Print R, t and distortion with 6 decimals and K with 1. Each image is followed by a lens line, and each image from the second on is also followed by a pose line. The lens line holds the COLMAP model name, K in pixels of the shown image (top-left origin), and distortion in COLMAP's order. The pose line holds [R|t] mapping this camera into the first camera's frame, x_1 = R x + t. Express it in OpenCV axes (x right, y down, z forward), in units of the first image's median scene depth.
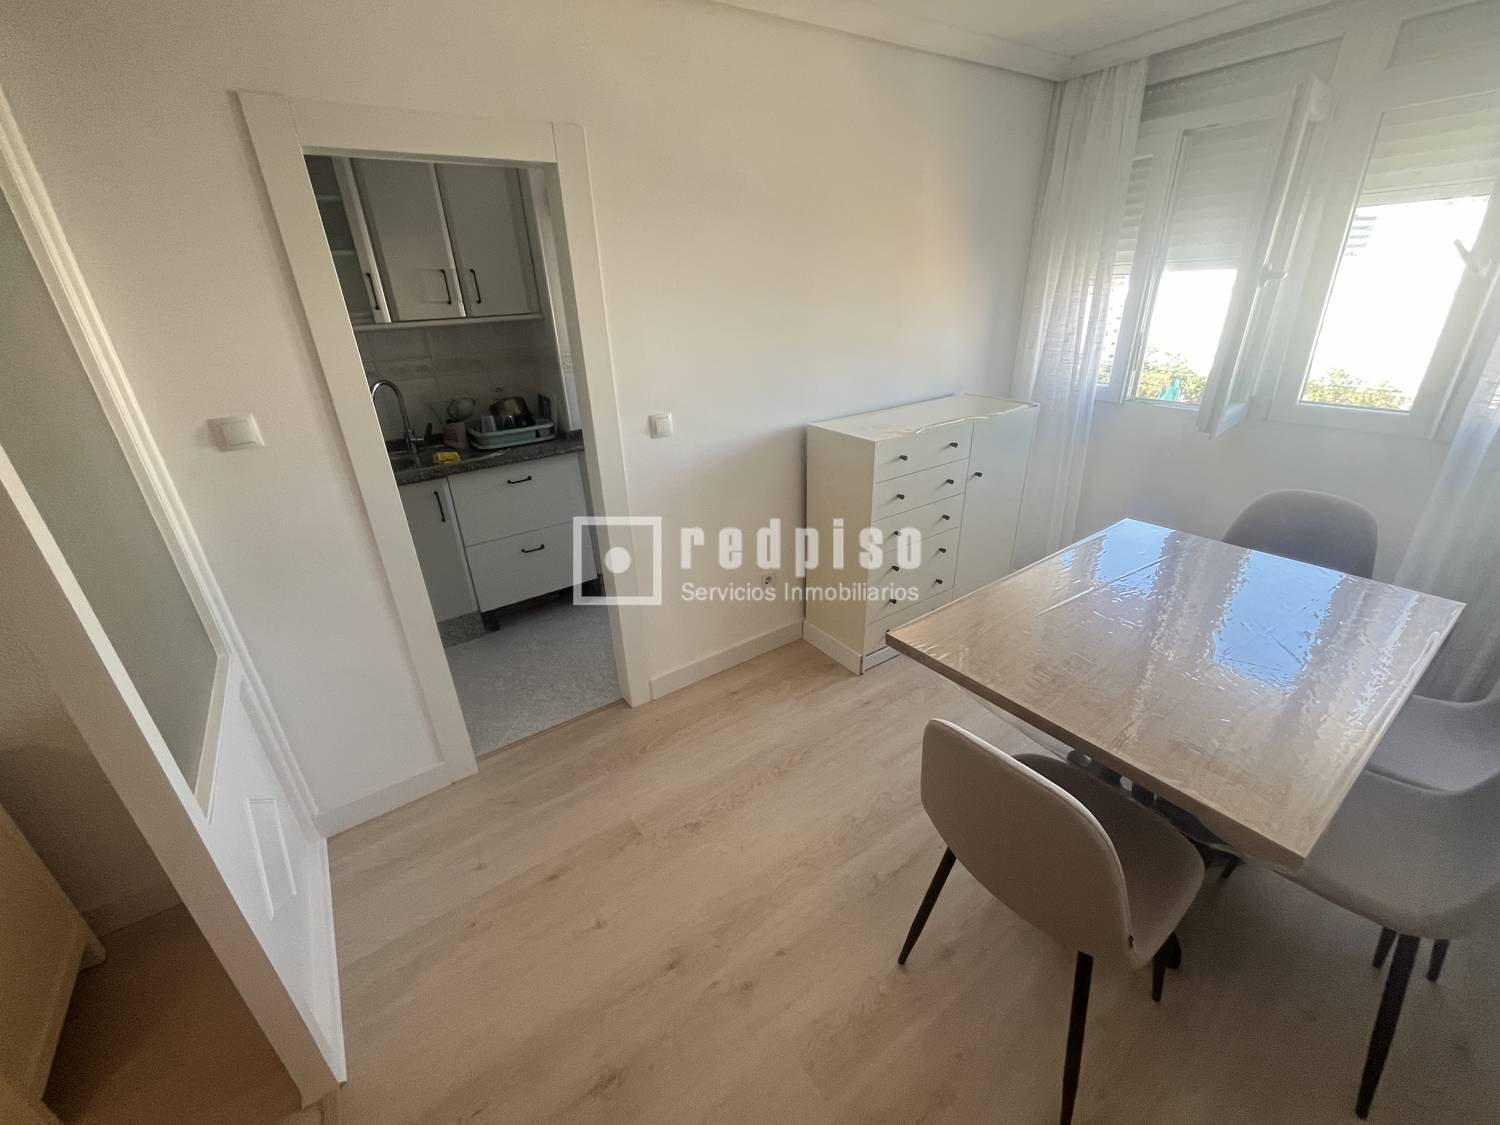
lens RADIAL K [[607.8, 0, 747.1], [0, 607.8, 554.5], [0, 0, 1]] dist [0.000021, -0.000822]
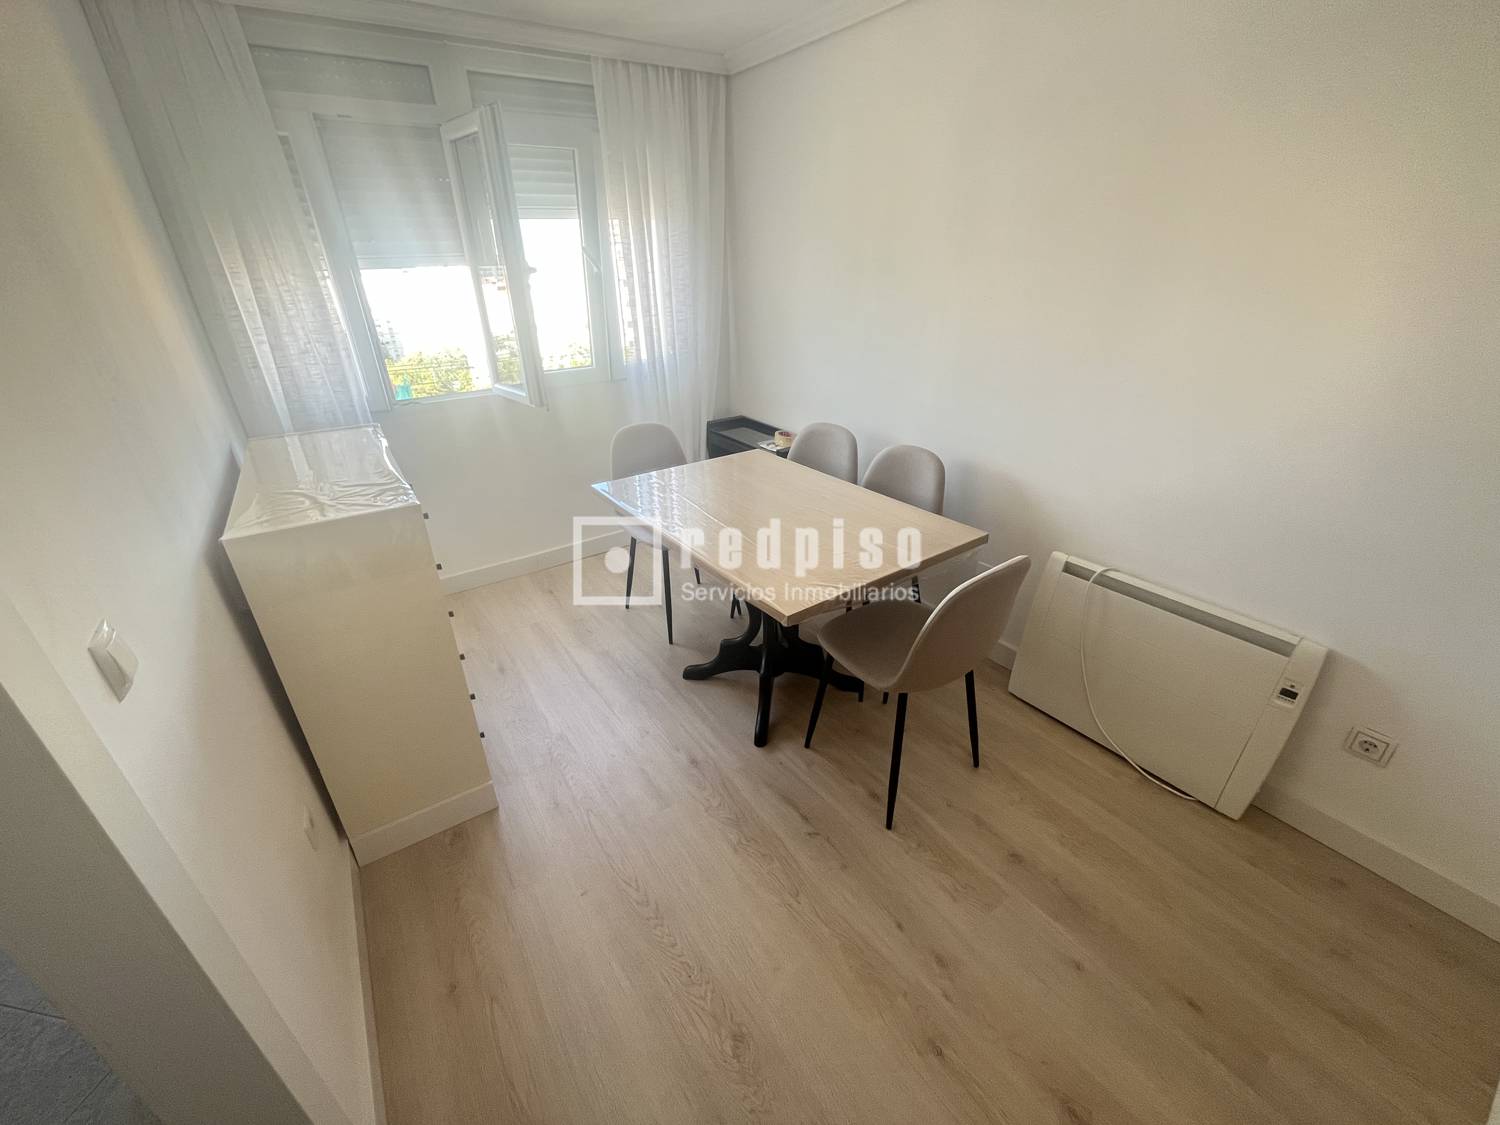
lens RADIAL K [[607.8, 0, 742.7], [0, 607.8, 566.5], [0, 0, 1]] dist [0.000021, -0.000822]
pose [[0.013143, -0.415601, 0.909452, -0.494096], [0.431075, 0.823023, 0.369875, -0.255236], [-0.902220, 0.387181, 0.189973, 0.652824]]
